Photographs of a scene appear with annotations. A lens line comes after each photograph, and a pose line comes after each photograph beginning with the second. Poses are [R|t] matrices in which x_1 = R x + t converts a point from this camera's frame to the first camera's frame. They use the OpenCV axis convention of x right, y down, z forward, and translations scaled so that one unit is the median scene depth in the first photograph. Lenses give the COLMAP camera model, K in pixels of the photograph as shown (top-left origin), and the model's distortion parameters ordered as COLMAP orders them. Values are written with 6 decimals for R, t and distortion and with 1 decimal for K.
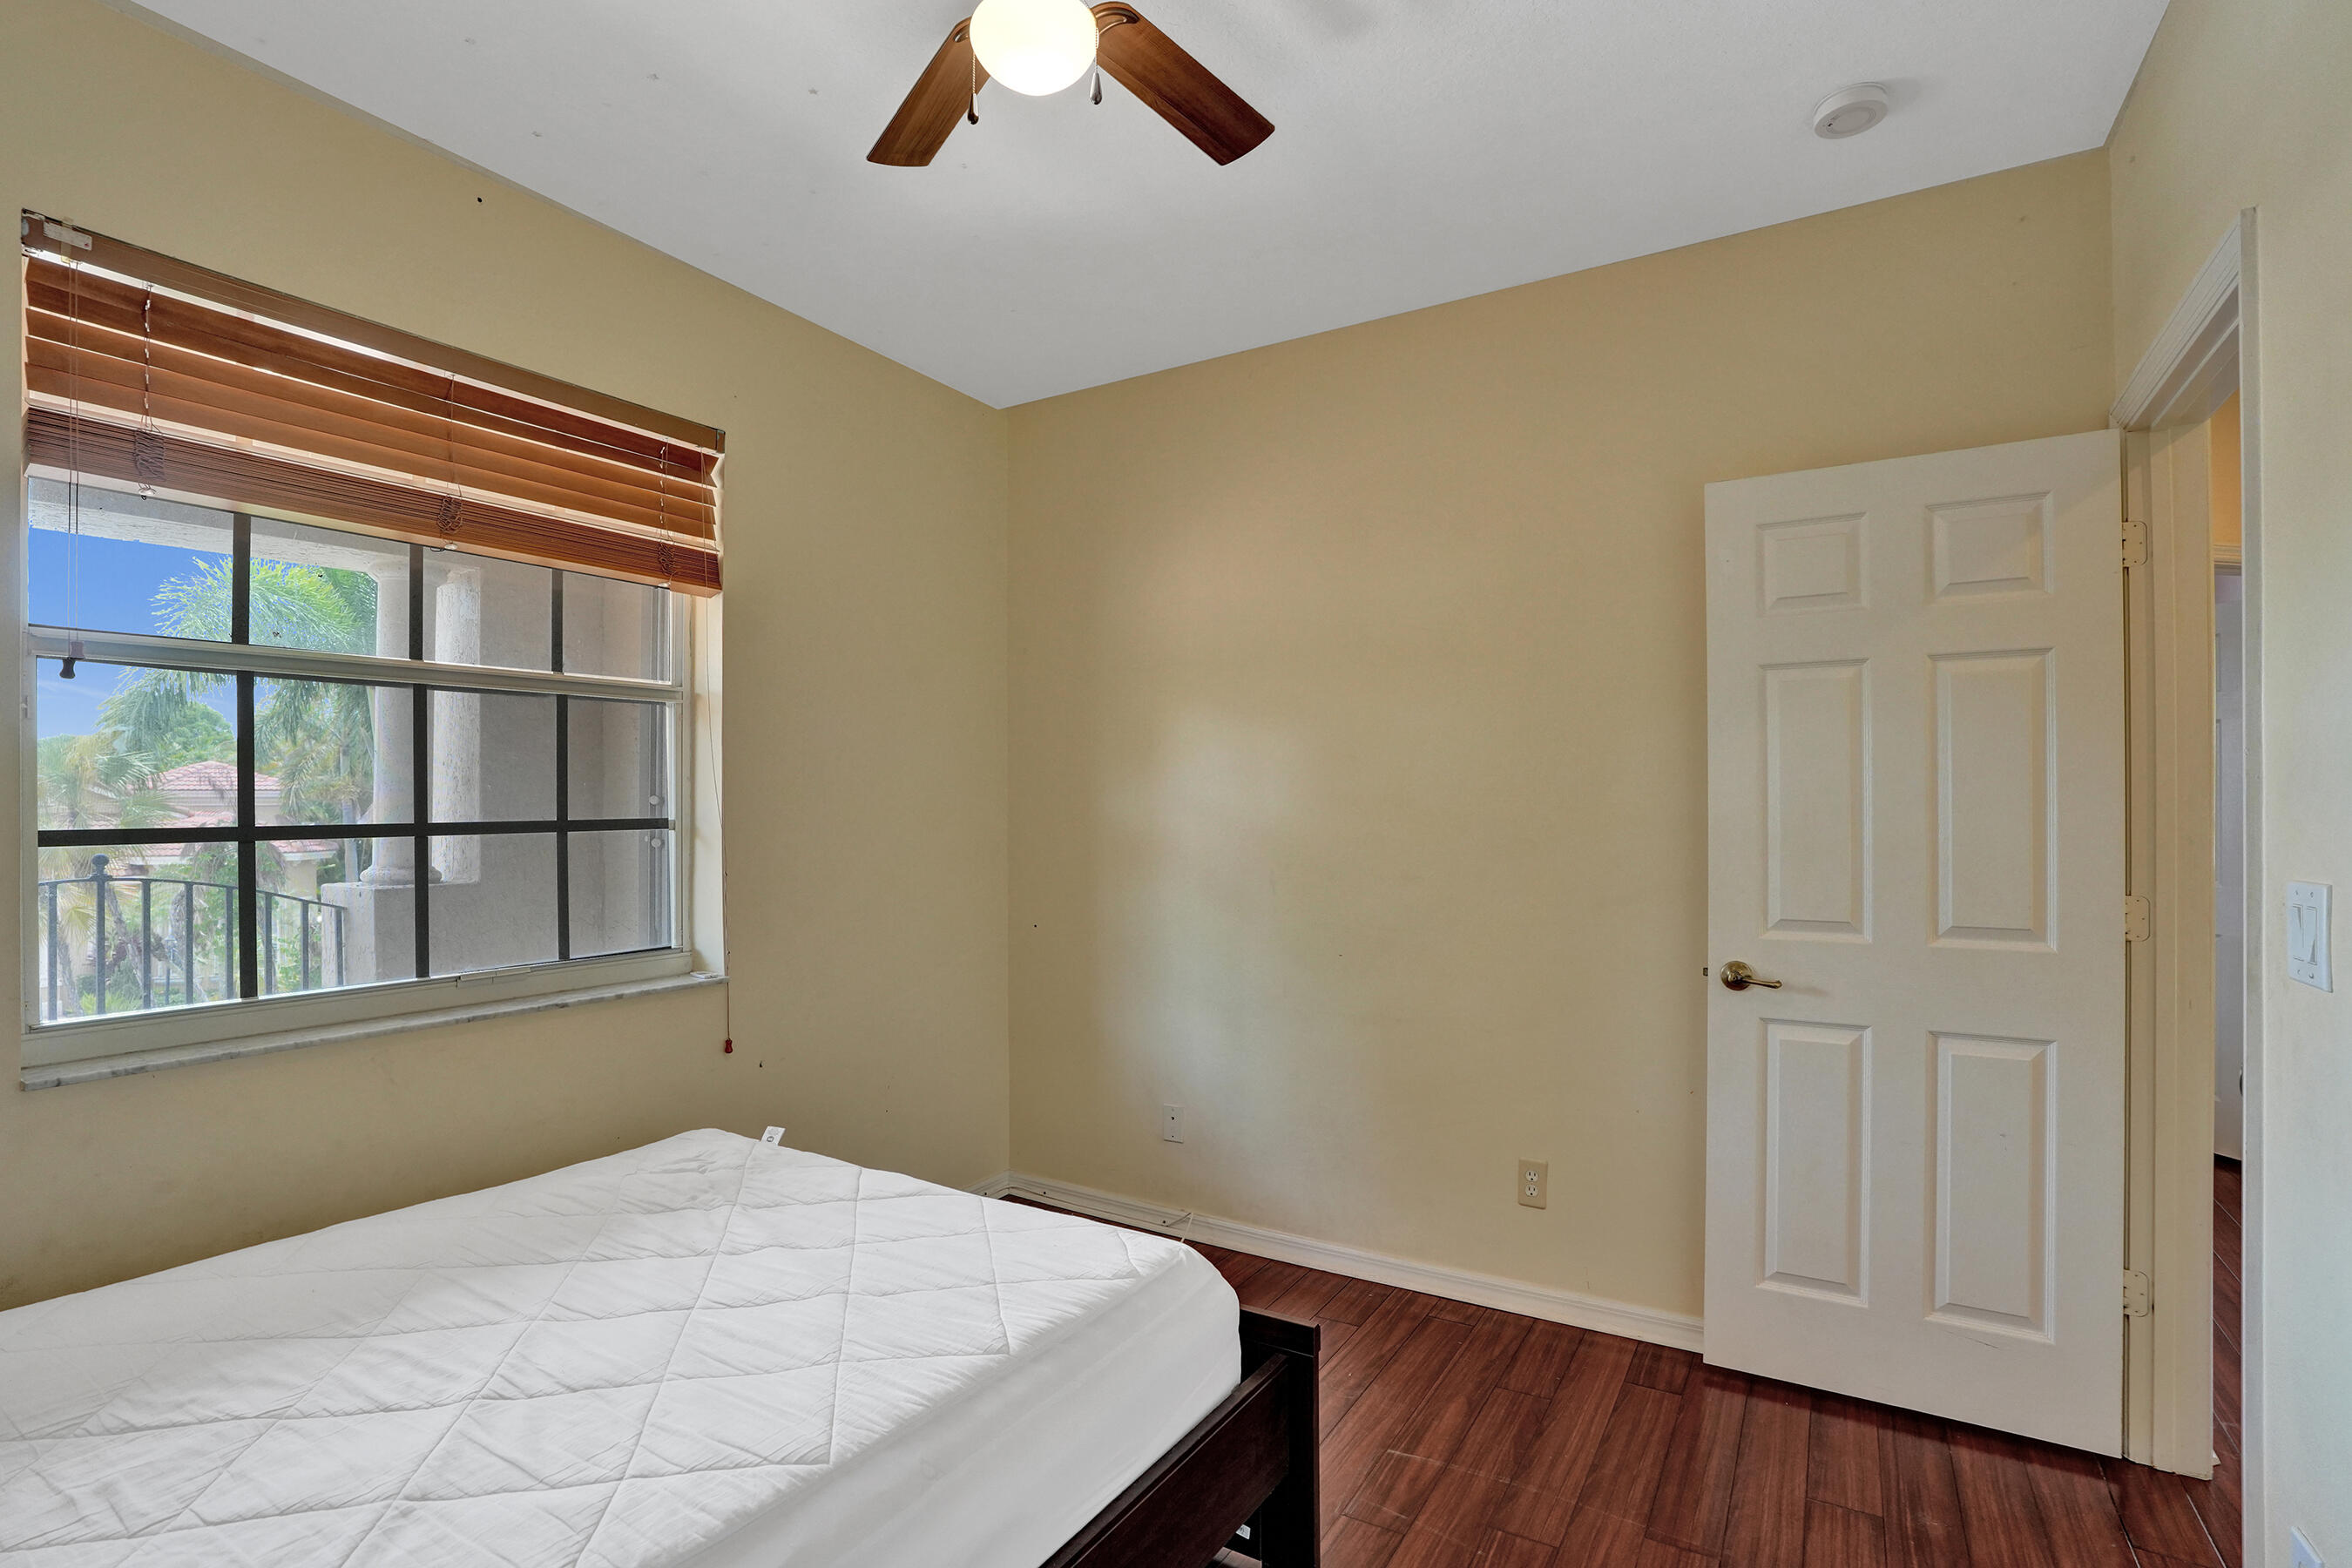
lens RADIAL K [[1129.9, 0, 1169.4], [0, 1129.9, 793.0], [0, 0, 1]] dist [-0.070618, 0.030616]
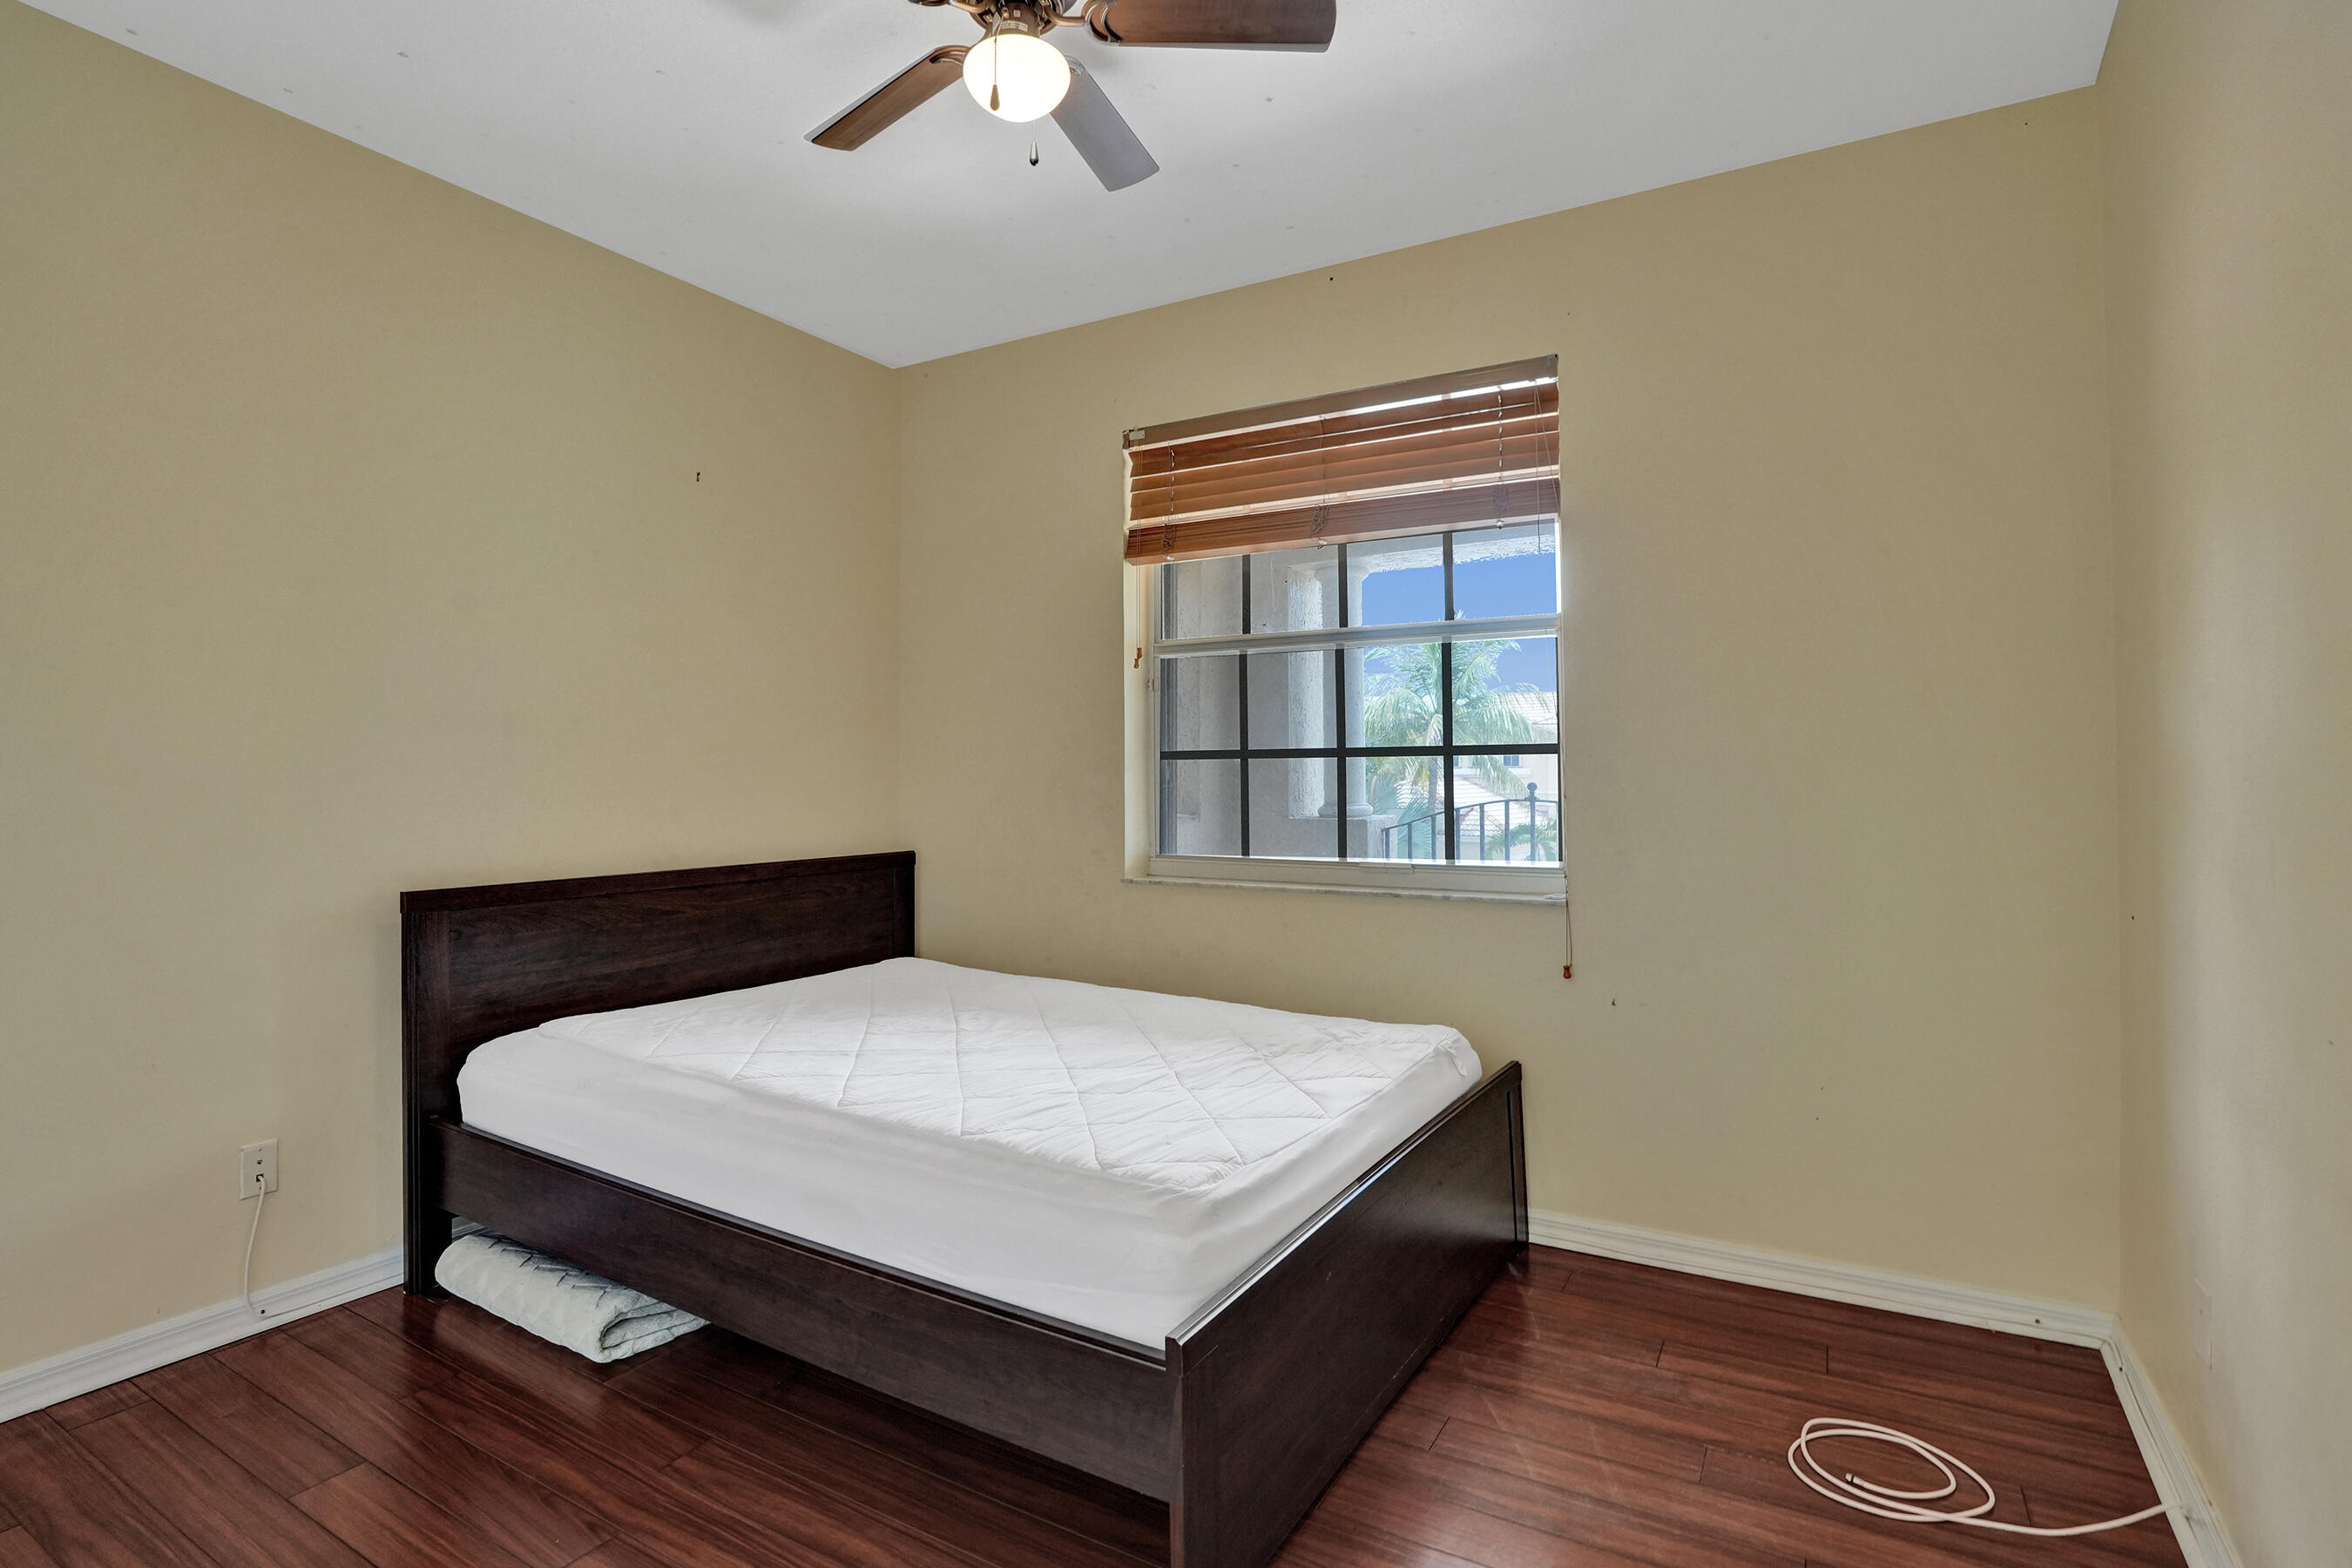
lens RADIAL K [[1129.9, 0, 1169.4], [0, 1129.9, 793.0], [0, 0, 1]] dist [-0.070618, 0.030616]
pose [[0.023260, 0.020849, -0.999512, 0.769827], [0.011838, 0.999707, 0.021129, 0.055787], [0.999659, -0.012324, 0.023006, 0.814688]]
